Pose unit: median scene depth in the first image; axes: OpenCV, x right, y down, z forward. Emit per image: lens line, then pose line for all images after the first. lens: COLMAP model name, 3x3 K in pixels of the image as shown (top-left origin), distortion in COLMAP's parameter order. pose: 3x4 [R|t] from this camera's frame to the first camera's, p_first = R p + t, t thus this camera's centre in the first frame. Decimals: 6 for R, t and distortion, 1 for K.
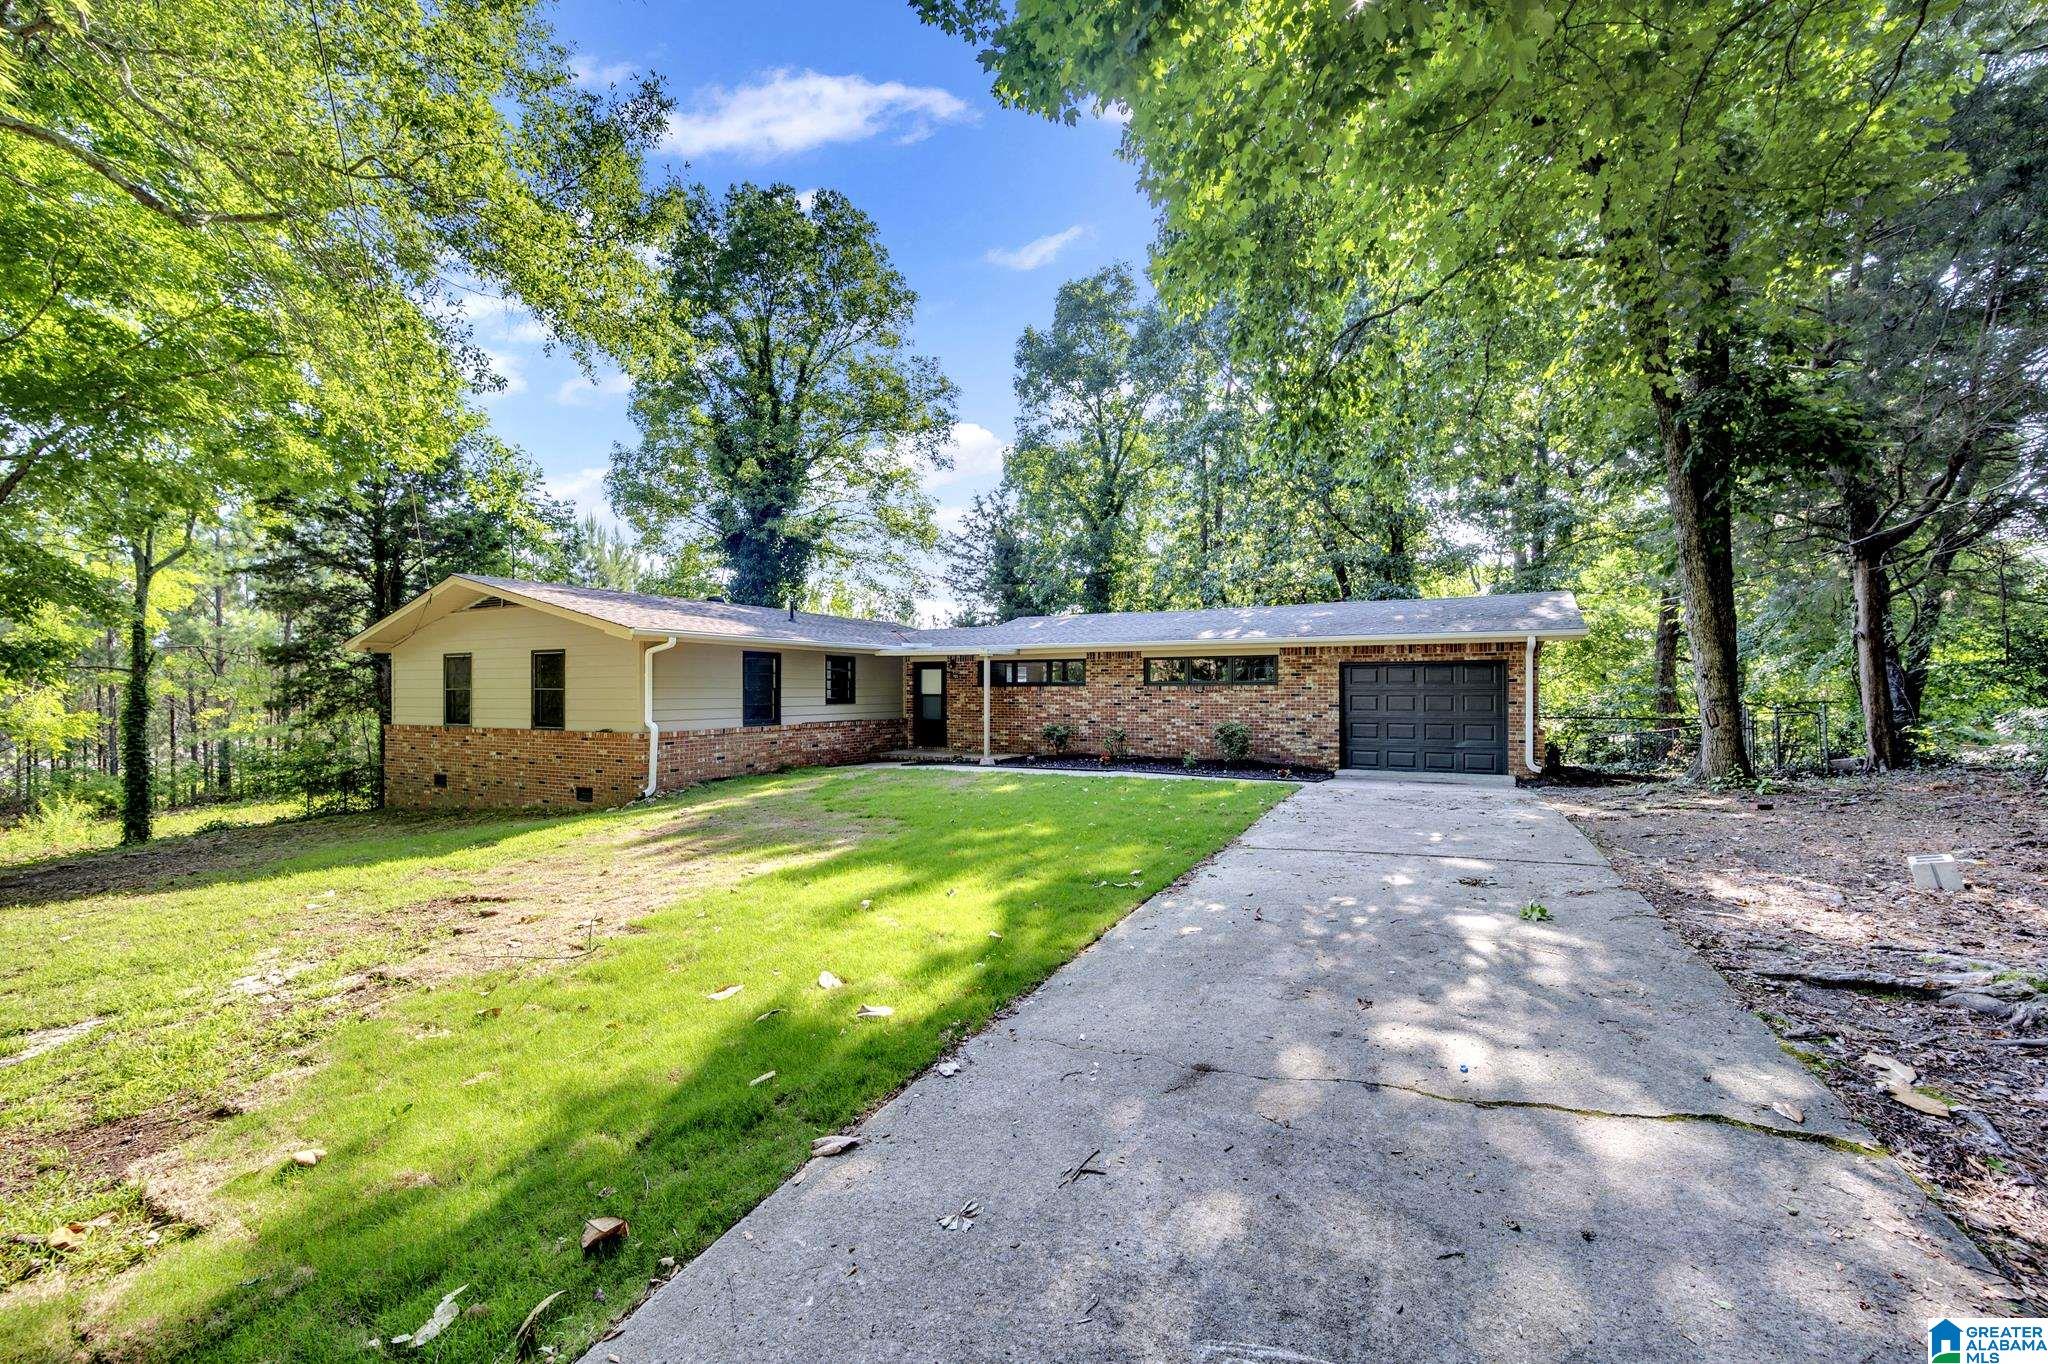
lens RADIAL K [[857.7, 0, 1023.9], [0, 857.7, 683.5], [0, 0, 1]] dist [0.010642, 0.000056]
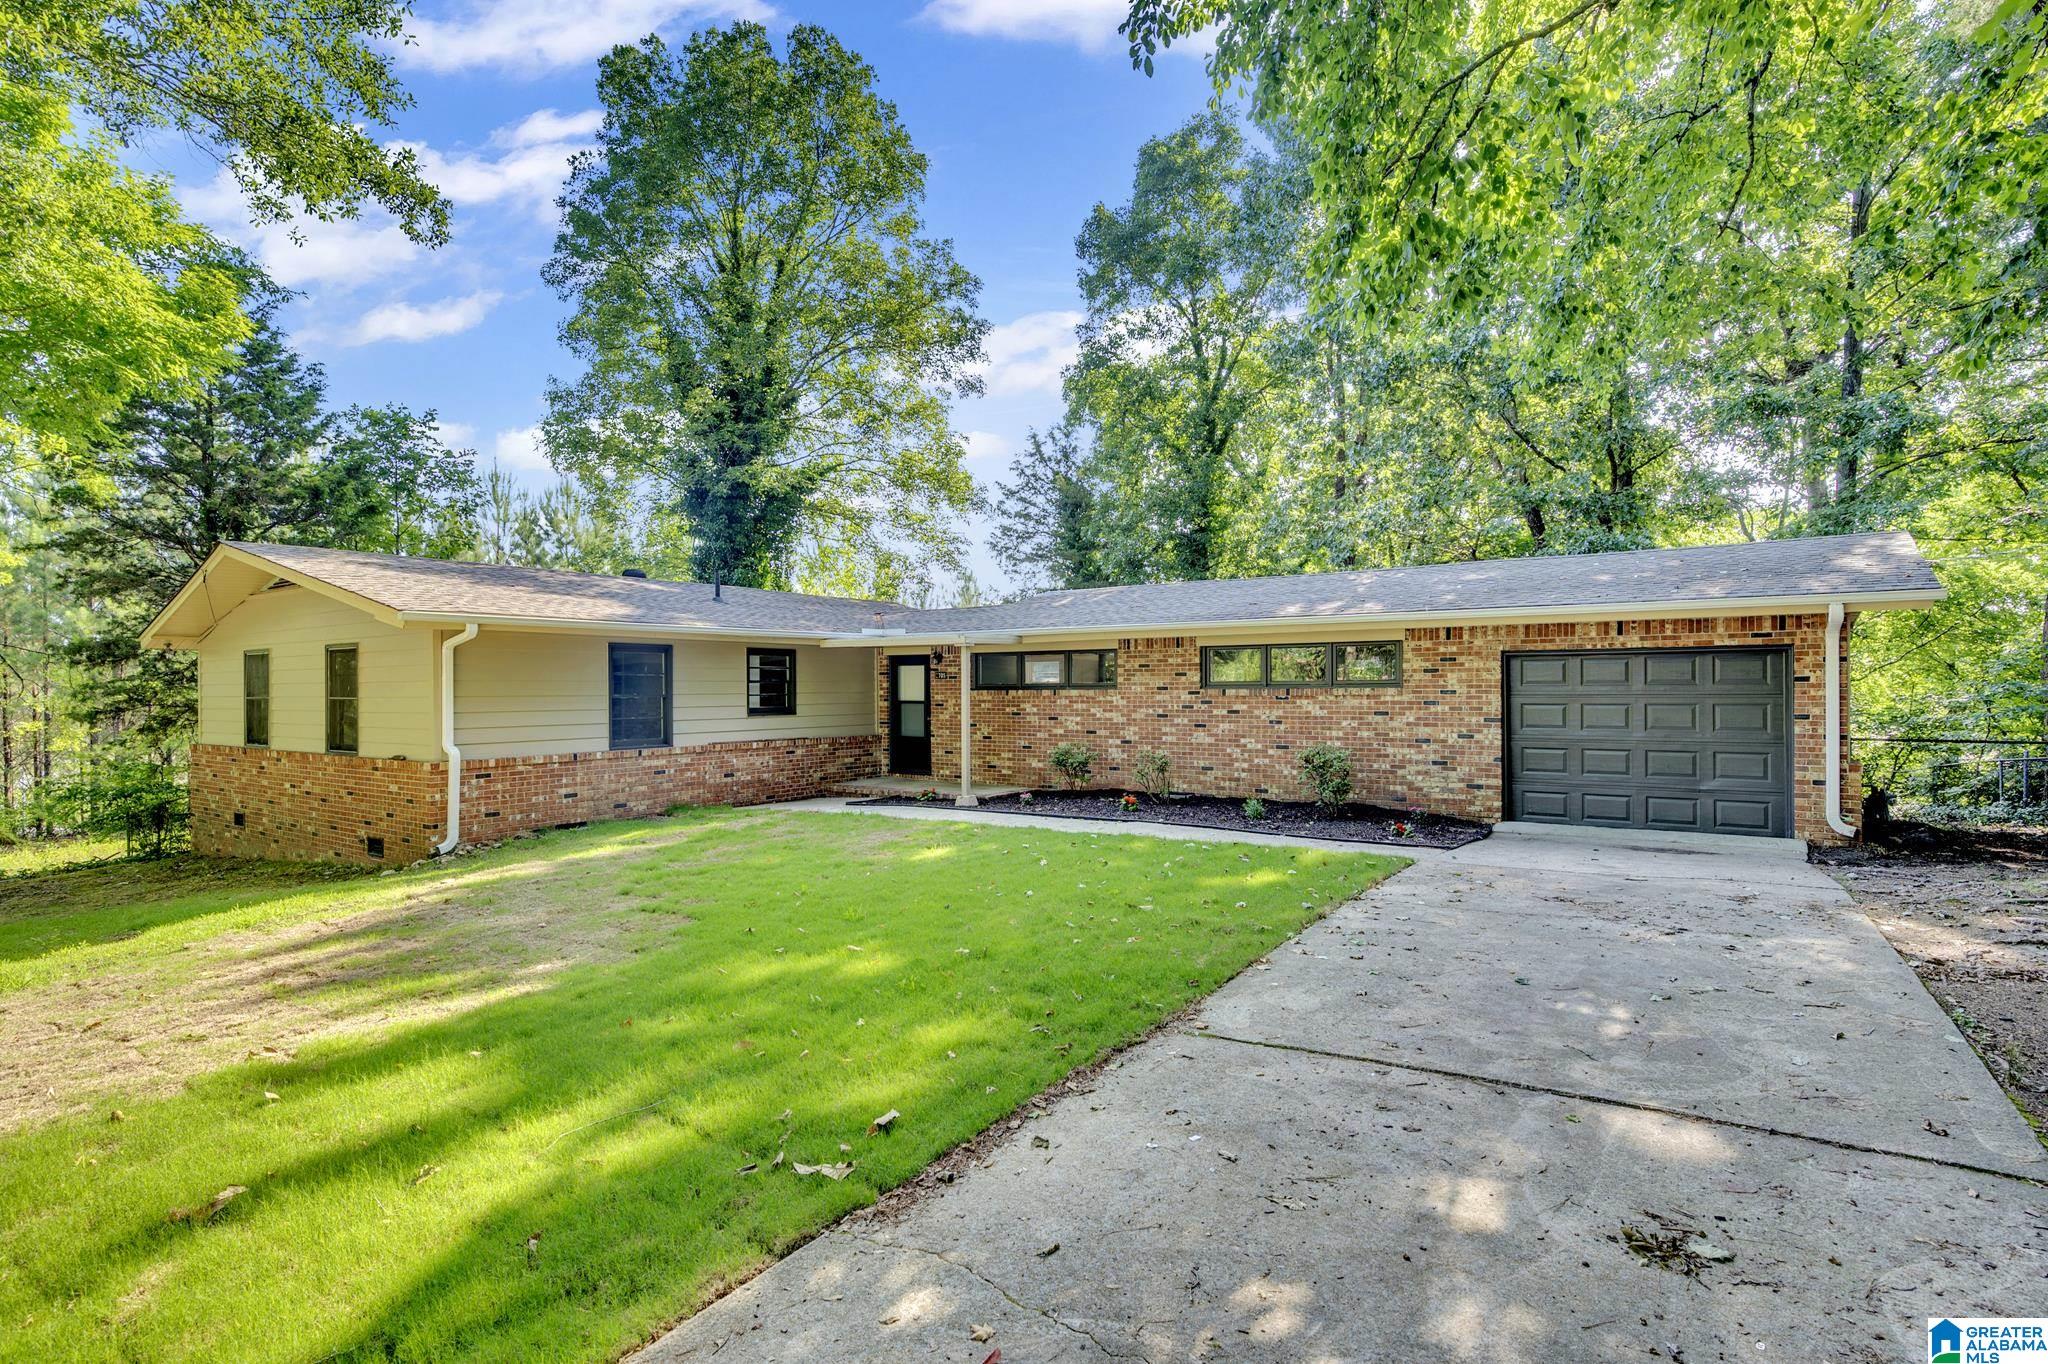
lens RADIAL K [[1036.8, 0, 1024.1], [0, 1036.8, 683.2], [0, 0, 1]] dist [0.007588, 0.000850]
pose [[0.991580, -0.005131, -0.129396, 0.085774], [0.005638, 0.999978, 0.003552, -0.004029], [0.129375, -0.004252, 0.991587, 0.145186]]
